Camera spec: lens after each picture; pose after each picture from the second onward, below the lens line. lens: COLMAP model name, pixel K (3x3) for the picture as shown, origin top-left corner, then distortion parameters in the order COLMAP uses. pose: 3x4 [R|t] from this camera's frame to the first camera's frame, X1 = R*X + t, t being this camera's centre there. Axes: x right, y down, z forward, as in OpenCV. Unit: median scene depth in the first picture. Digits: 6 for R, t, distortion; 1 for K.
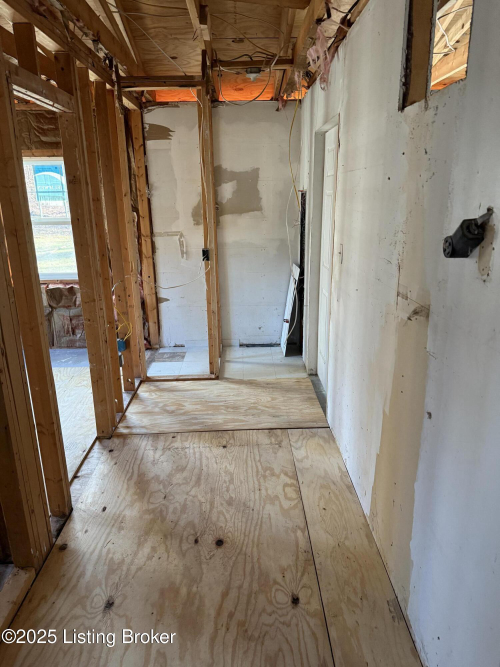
lens RADIAL K [[470.7, 0, 249.4], [0, 470.7, 332.8], [0, 0, 1]] dist [0.000779, -0.000614]
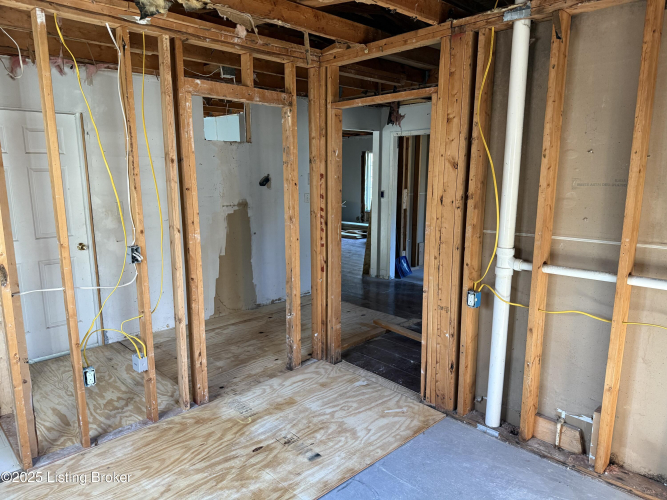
lens RADIAL K [[470.7, 0, 332.7], [0, 470.7, 252.3], [0, 0, 1]] dist [0.000779, -0.000614]
pose [[-0.683451, -0.115152, 0.720857, -0.853517], [0.213720, 0.912649, 0.348419, -0.264796], [-0.698010, 0.392189, -0.599140, 0.923657]]
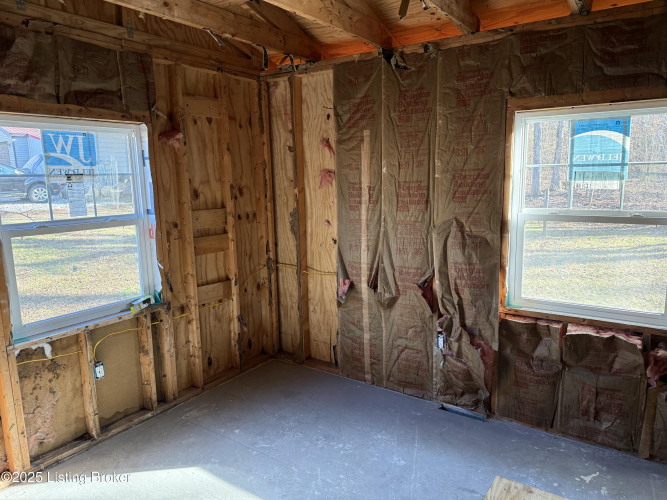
lens RADIAL K [[470.7, 0, 334.5], [0, 470.7, 250.6], [0, 0, 1]] dist [0.000779, -0.000614]
pose [[0.804166, 0.090387, -0.587492, -0.335411], [-0.160674, 0.984632, -0.068444, -0.109990], [0.572277, 0.149435, 0.806330, 0.382544]]
